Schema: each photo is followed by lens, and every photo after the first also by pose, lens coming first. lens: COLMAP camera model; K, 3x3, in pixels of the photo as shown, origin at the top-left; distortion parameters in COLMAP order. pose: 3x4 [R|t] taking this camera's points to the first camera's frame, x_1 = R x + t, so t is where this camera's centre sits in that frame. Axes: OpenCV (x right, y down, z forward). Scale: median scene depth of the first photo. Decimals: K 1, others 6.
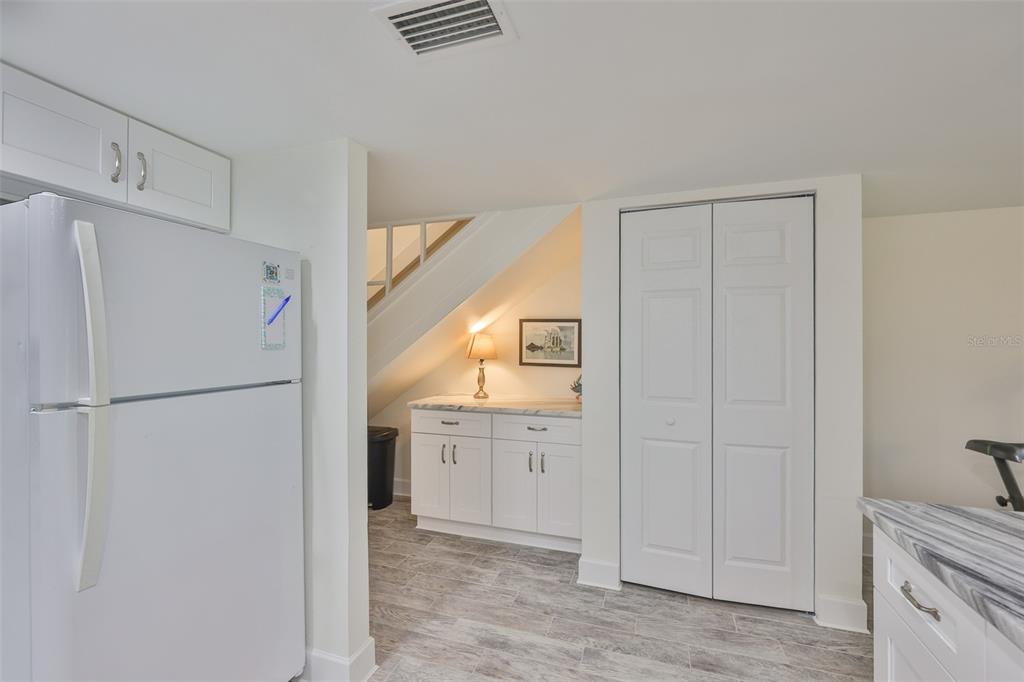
lens RADIAL K [[438.3, 0, 506.4], [0, 438.3, 341.3], [0, 0, 1]] dist [-0.000128, 0.000402]
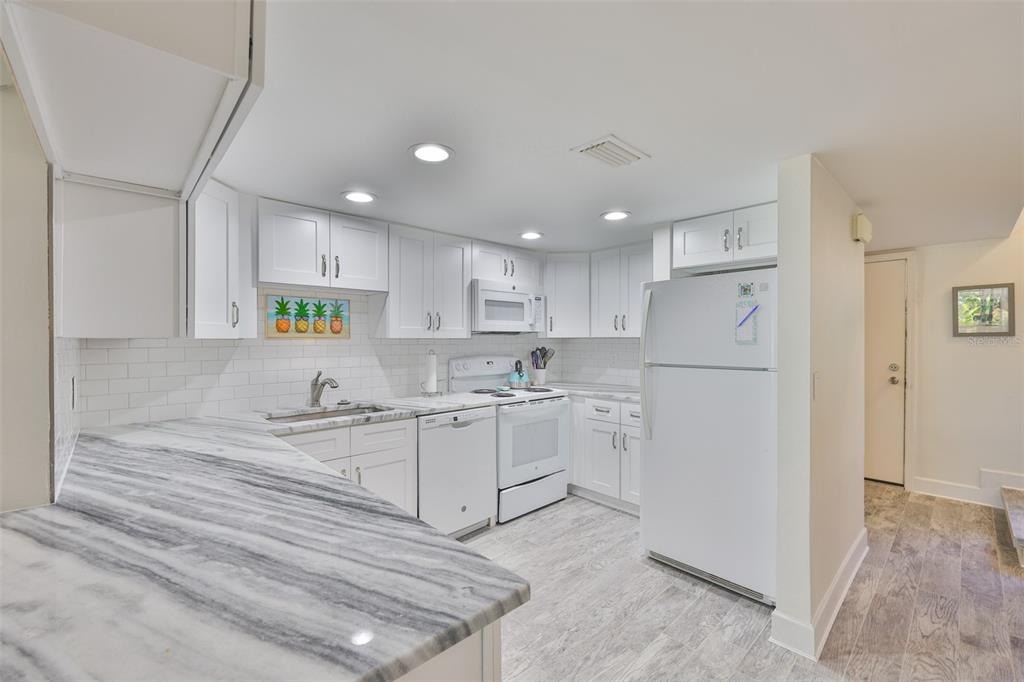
lens RADIAL K [[438.3, 0, 511.4], [0, 438.3, 338.5], [0, 0, 1]] dist [-0.000128, 0.000402]
pose [[-0.462672, -0.001454, -0.886528, 0.761196], [0.005877, 0.999972, -0.004707, 0.001264], [0.886510, -0.007388, -0.462650, 0.702762]]
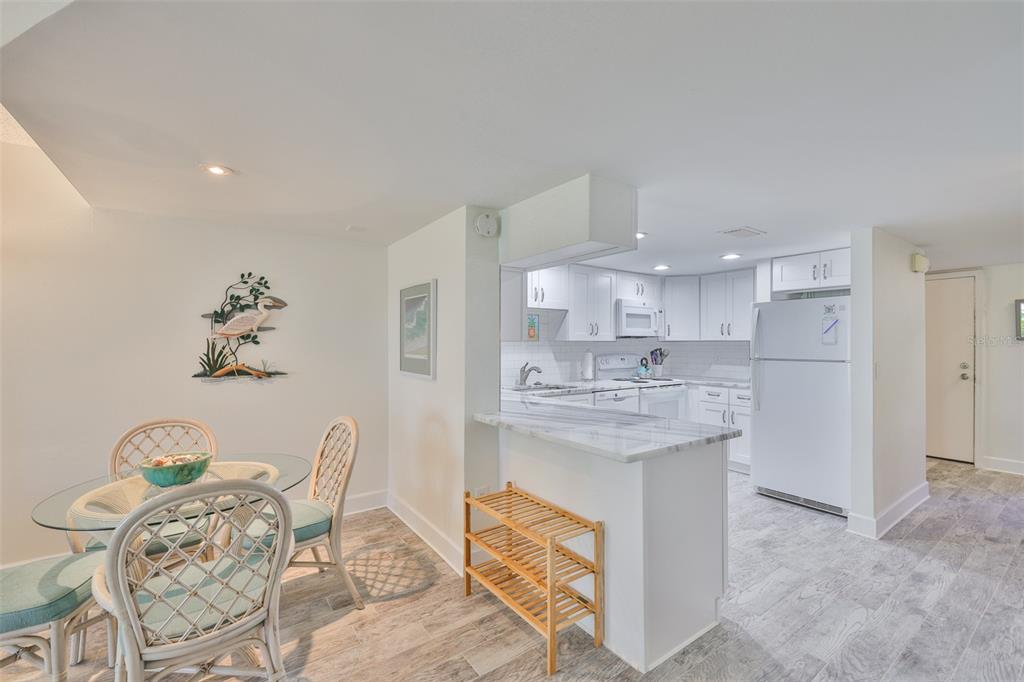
lens RADIAL K [[438.3, 0, 509.9], [0, 438.3, 337.8], [0, 0, 1]] dist [-0.000128, 0.000402]
pose [[-0.584752, -0.011106, -0.811136, 1.523910], [0.002438, 0.999878, -0.015448, 0.009287], [0.811209, -0.011011, -0.584653, 0.704397]]
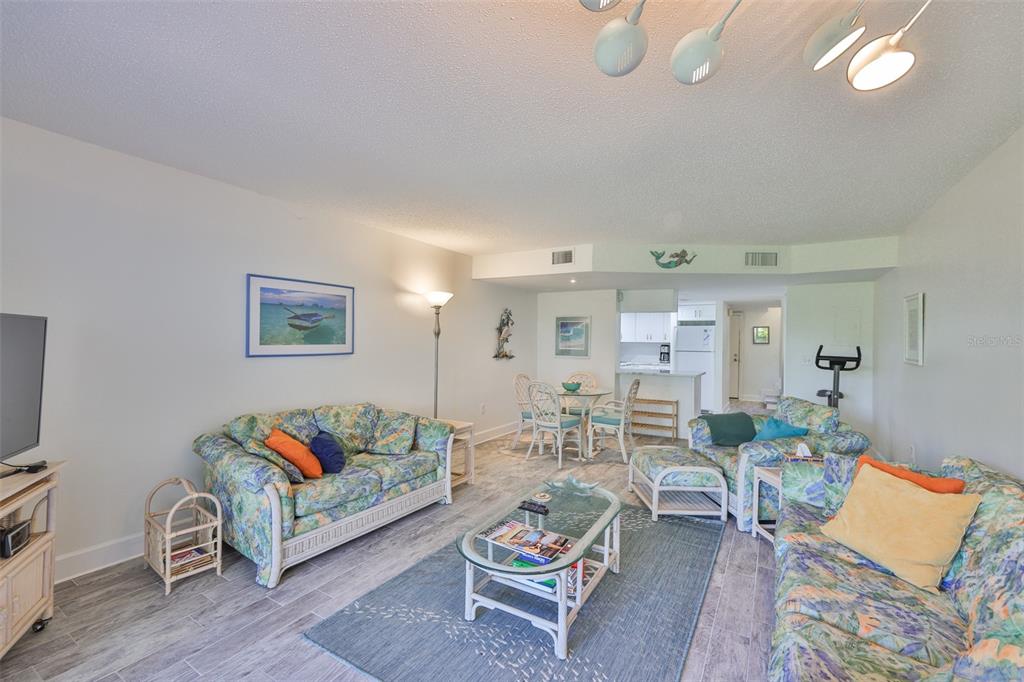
lens RADIAL K [[438.3, 0, 512.5], [0, 438.3, 339.9], [0, 0, 1]] dist [-0.000128, 0.000402]
pose [[-0.215258, -0.006733, -0.976534, 3.685429], [-0.009871, 0.999940, -0.004719, 0.002034], [0.976507, 0.008624, -0.215312, -0.100388]]
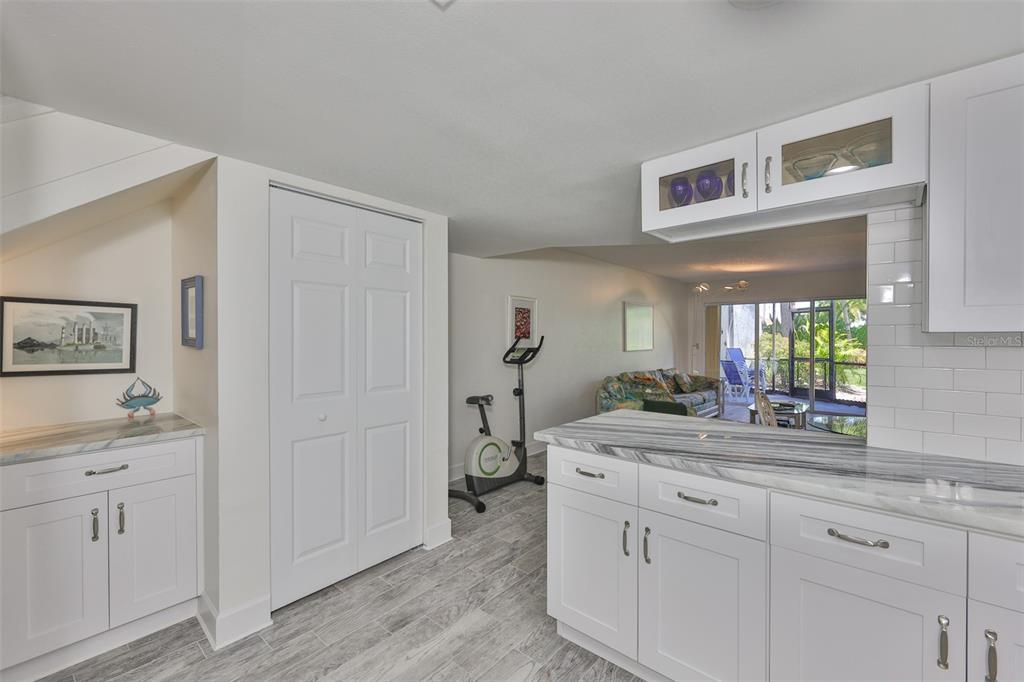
lens RADIAL K [[438.3, 0, 509.5], [0, 438.3, 338.5], [0, 0, 1]] dist [-0.000128, 0.000402]
pose [[0.375833, -0.005558, 0.926671, -0.395503], [-0.000739, 0.999980, 0.006297, 0.000404], [-0.926687, -0.003052, 0.375822, 0.265037]]
